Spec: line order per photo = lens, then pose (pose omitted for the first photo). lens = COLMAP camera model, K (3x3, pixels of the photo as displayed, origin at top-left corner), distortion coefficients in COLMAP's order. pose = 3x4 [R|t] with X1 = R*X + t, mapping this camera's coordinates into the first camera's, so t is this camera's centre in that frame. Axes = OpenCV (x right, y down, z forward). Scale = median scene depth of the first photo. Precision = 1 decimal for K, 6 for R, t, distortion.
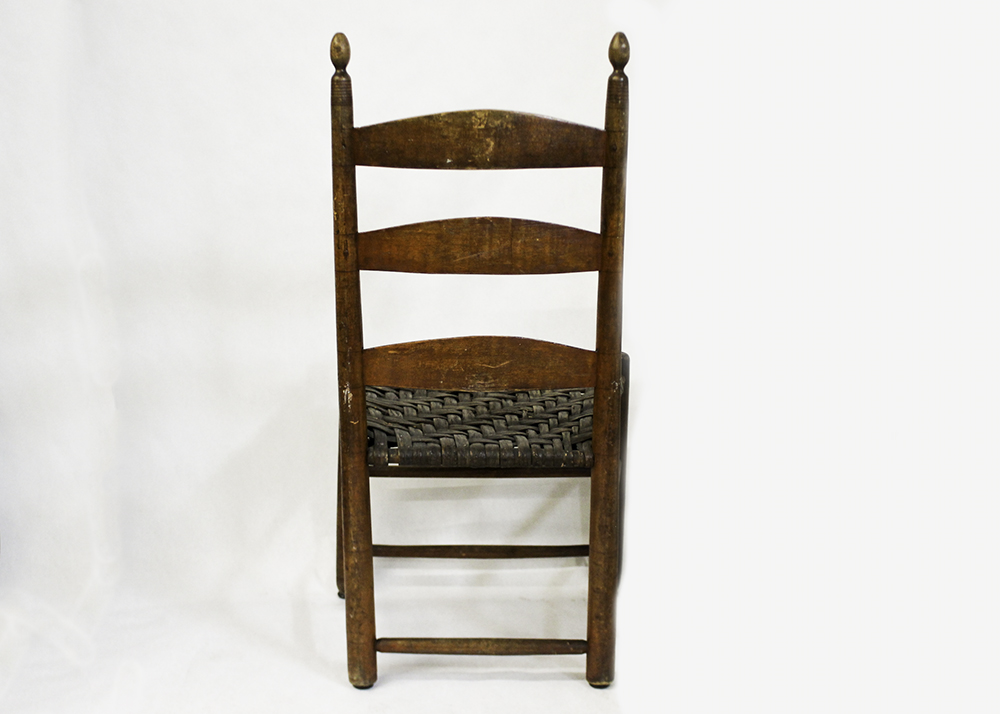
lens RADIAL K [[1381.6, 0, 505.5], [0, 1381.6, 352.4], [0, 0, 1]] dist [-0.047684, 0.000000]
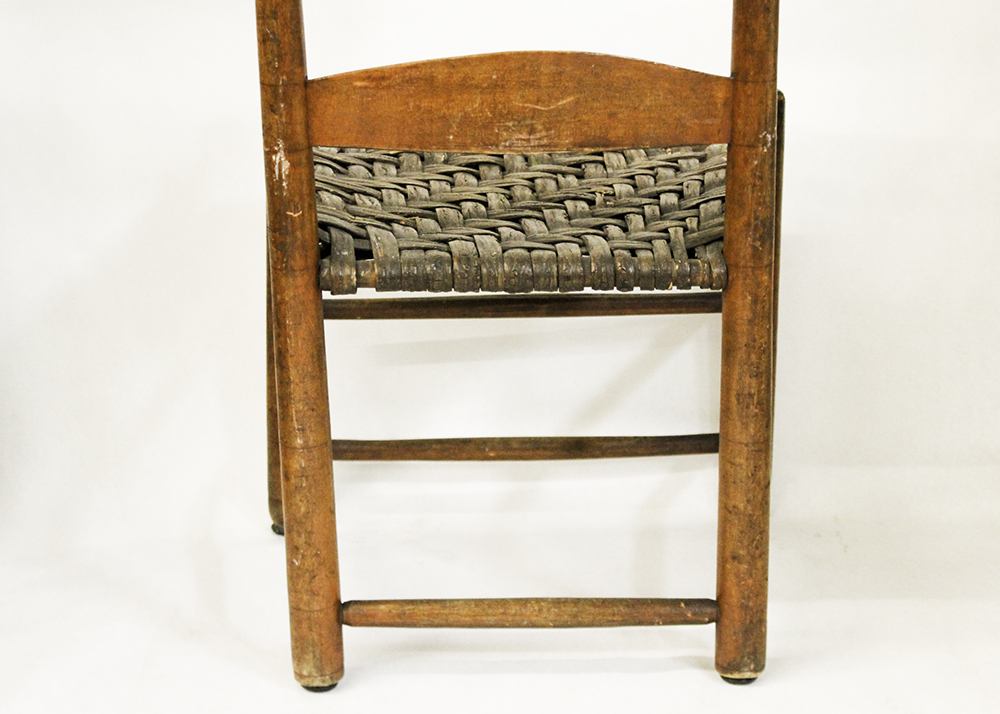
lens RADIAL K [[1987.3, 0, 496.3], [0, 1987.3, 356.7], [0, 0, 1]] dist [0.049480, 0.000000]
pose [[0.999856, -0.015020, -0.007838, -0.023024], [0.015549, 0.997242, 0.072573, 0.050554], [0.006726, -0.072685, 0.997332, 0.199807]]
